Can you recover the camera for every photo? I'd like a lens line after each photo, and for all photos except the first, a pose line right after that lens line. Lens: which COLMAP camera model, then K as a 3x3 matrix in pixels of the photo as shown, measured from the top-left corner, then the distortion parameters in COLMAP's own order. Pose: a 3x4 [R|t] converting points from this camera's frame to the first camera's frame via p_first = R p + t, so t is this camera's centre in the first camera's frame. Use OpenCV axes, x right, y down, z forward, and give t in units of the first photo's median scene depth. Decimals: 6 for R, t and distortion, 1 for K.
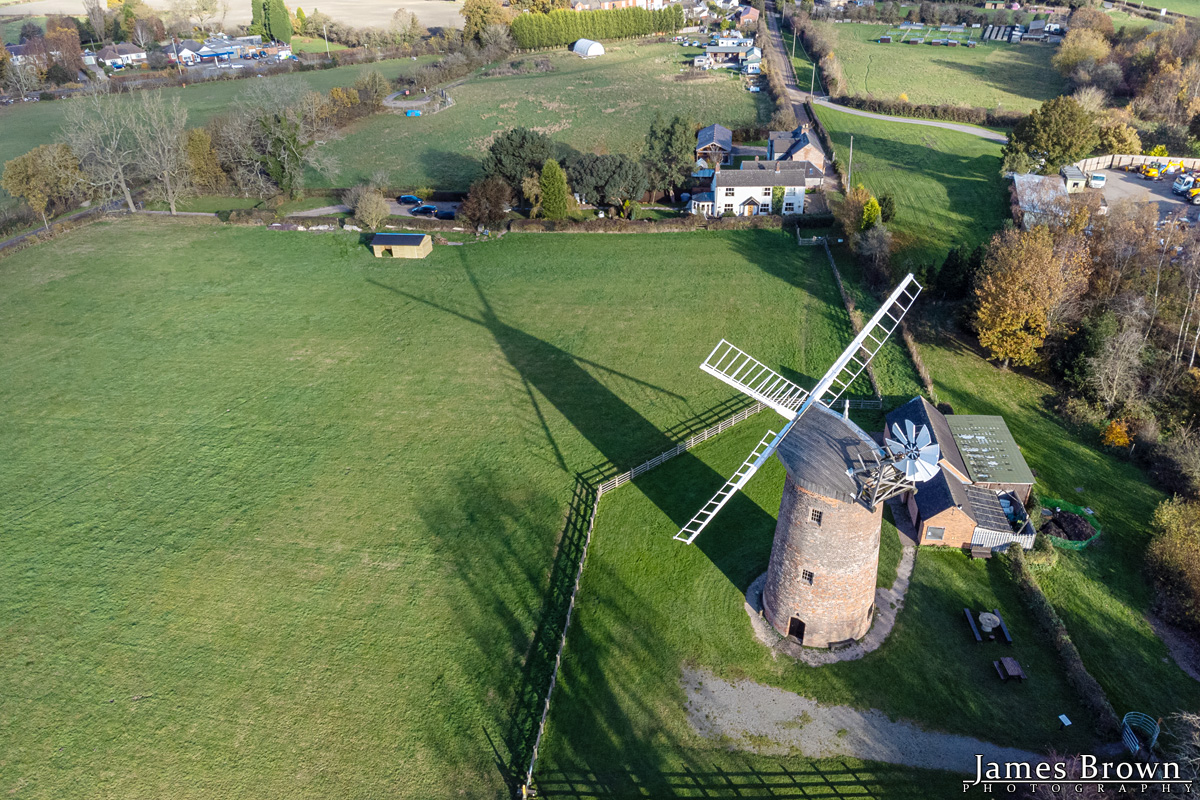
lens RADIAL K [[863.9, 0, 604.0], [0, 863.9, 402.9], [0, 0, 1]] dist [-0.021470, 0.003260]
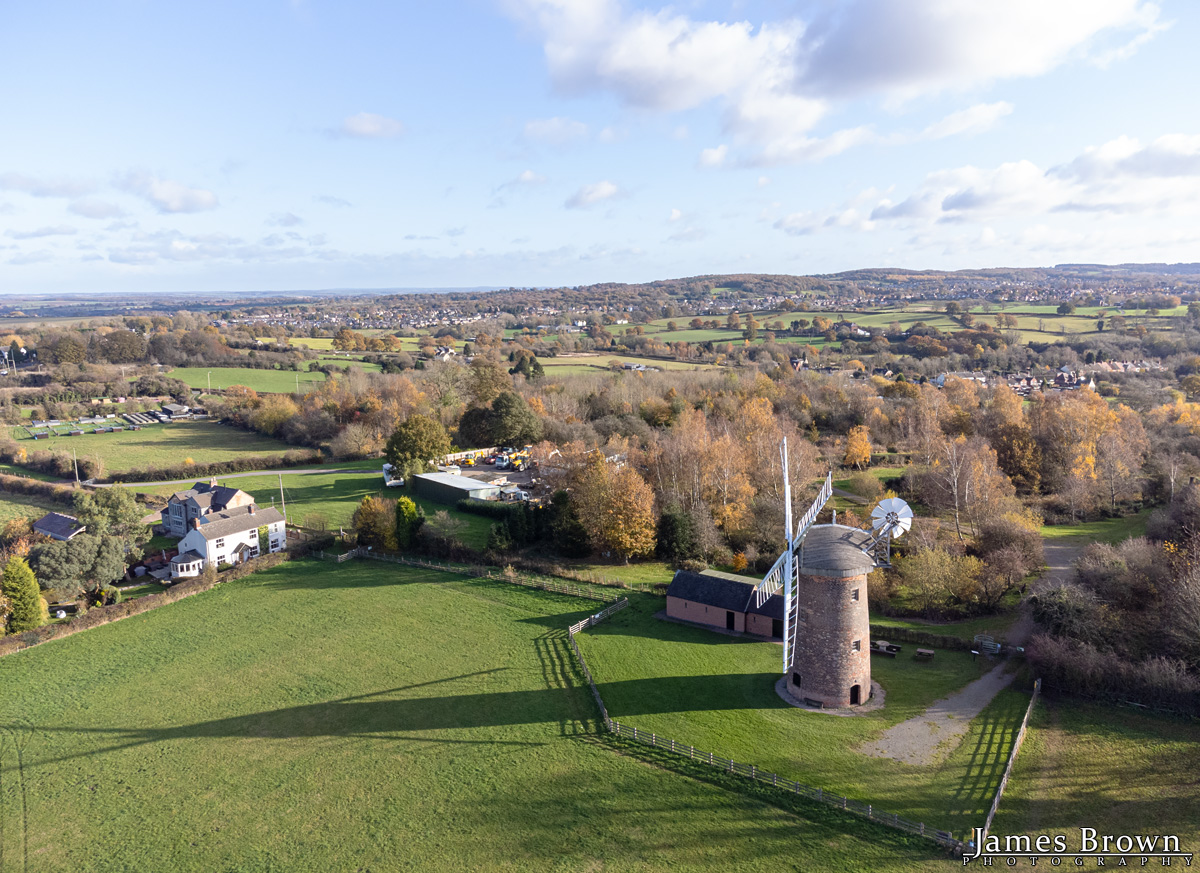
lens RADIAL K [[855.1, 0, 597.6], [0, 855.1, 434.0], [0, 0, 1]] dist [0.002217, 0.001389]
pose [[0.539225, -0.135577, 0.831177, -0.754248], [0.447879, 0.881977, -0.146698, -0.055913], [-0.713191, 0.451370, 0.536306, 0.300960]]
